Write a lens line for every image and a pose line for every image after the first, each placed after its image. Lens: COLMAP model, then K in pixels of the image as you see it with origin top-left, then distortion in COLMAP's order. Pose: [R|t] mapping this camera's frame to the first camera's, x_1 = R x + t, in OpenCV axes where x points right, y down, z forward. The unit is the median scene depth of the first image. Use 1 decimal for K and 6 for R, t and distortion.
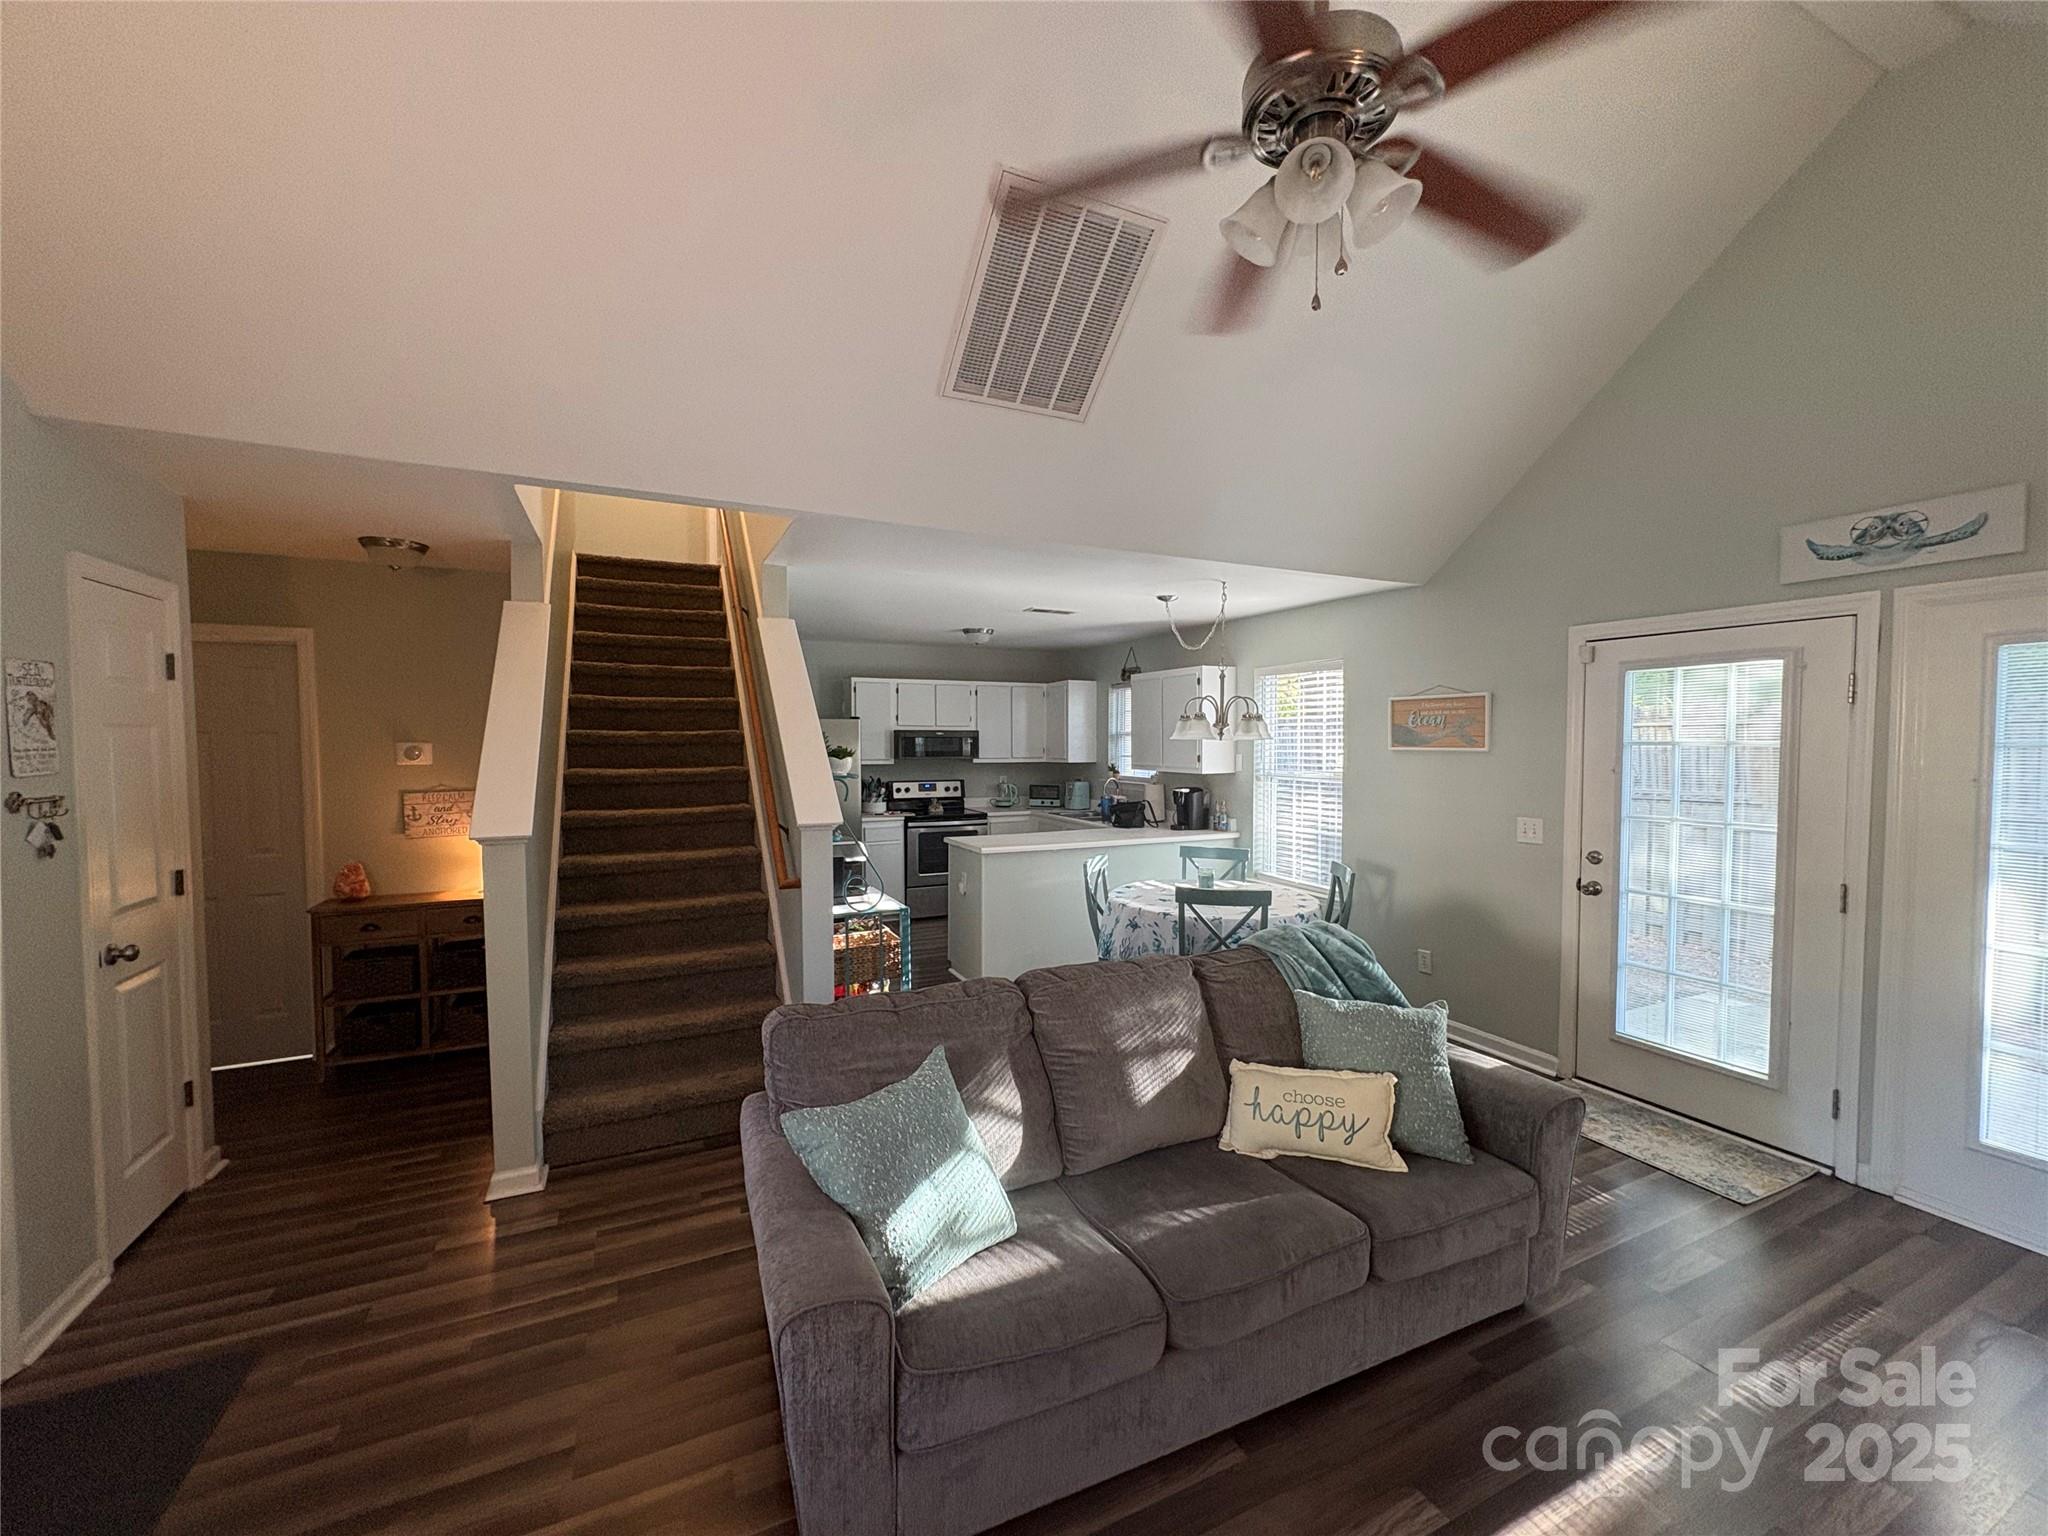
lens RADIAL K [[816.5, 0, 1024.0], [0, 816.5, 768.0], [0, 0, 1]] dist [0.000859, 0.000061]
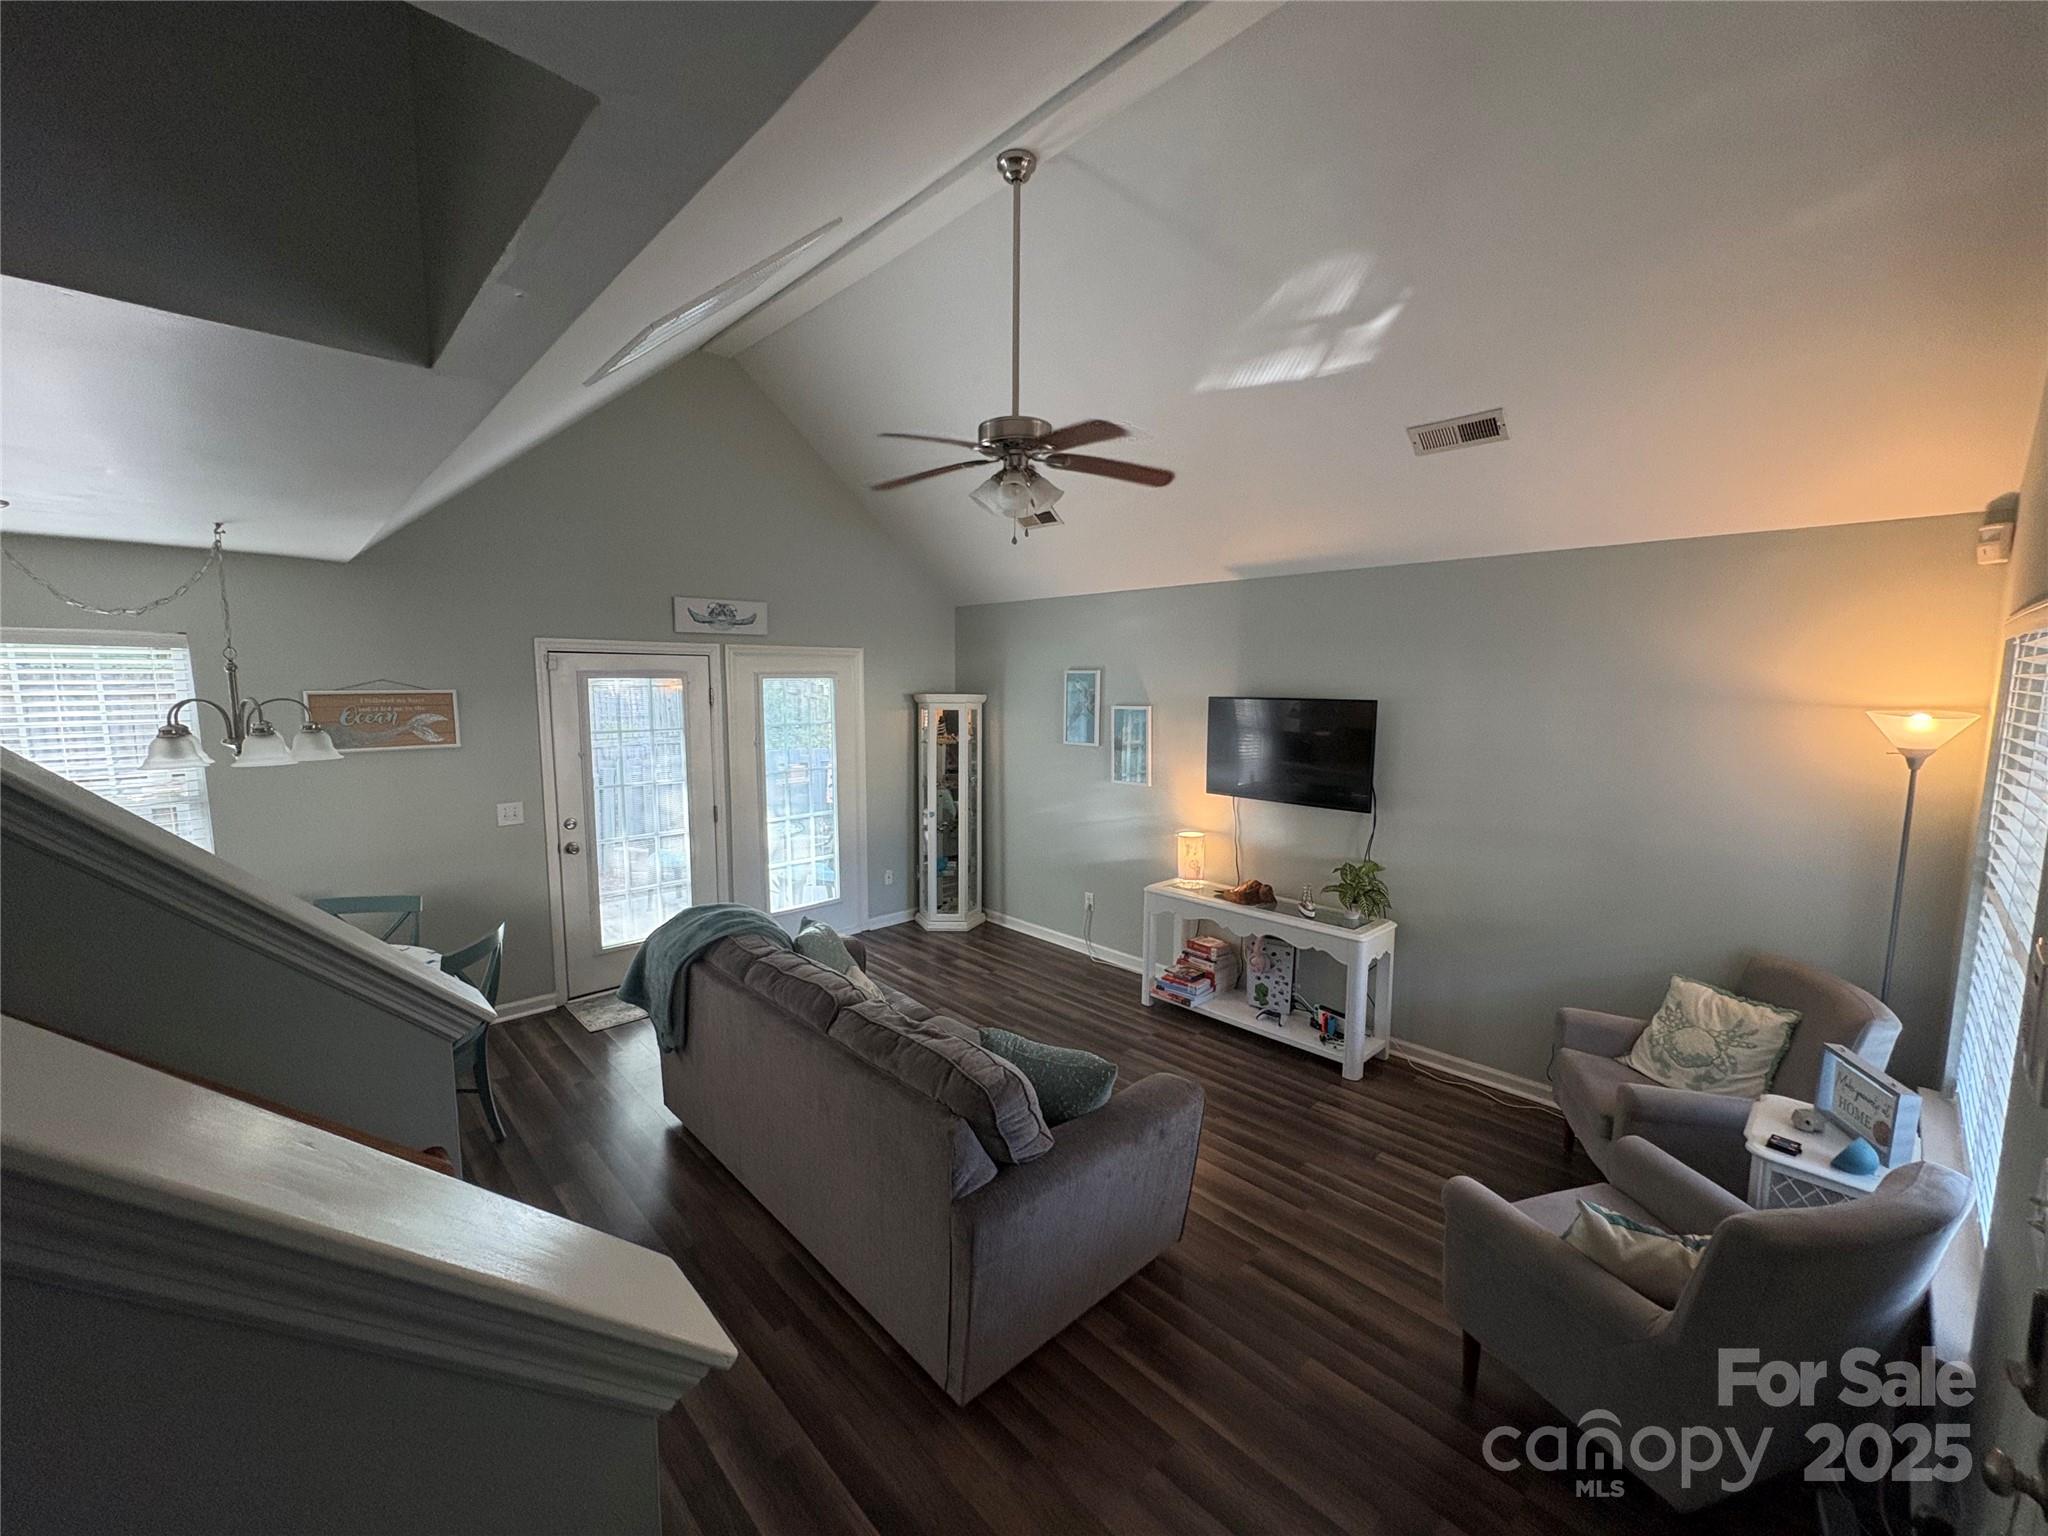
lens RADIAL K [[816.5, 0, 1024.0], [0, 816.5, 768.0], [0, 0, 1]] dist [0.000859, 0.000061]
pose [[-0.318032, -0.107658, 0.941948, -0.908412], [0.030653, 0.991845, 0.123710, -0.142696], [-0.947584, 0.068217, -0.312138, 0.919132]]
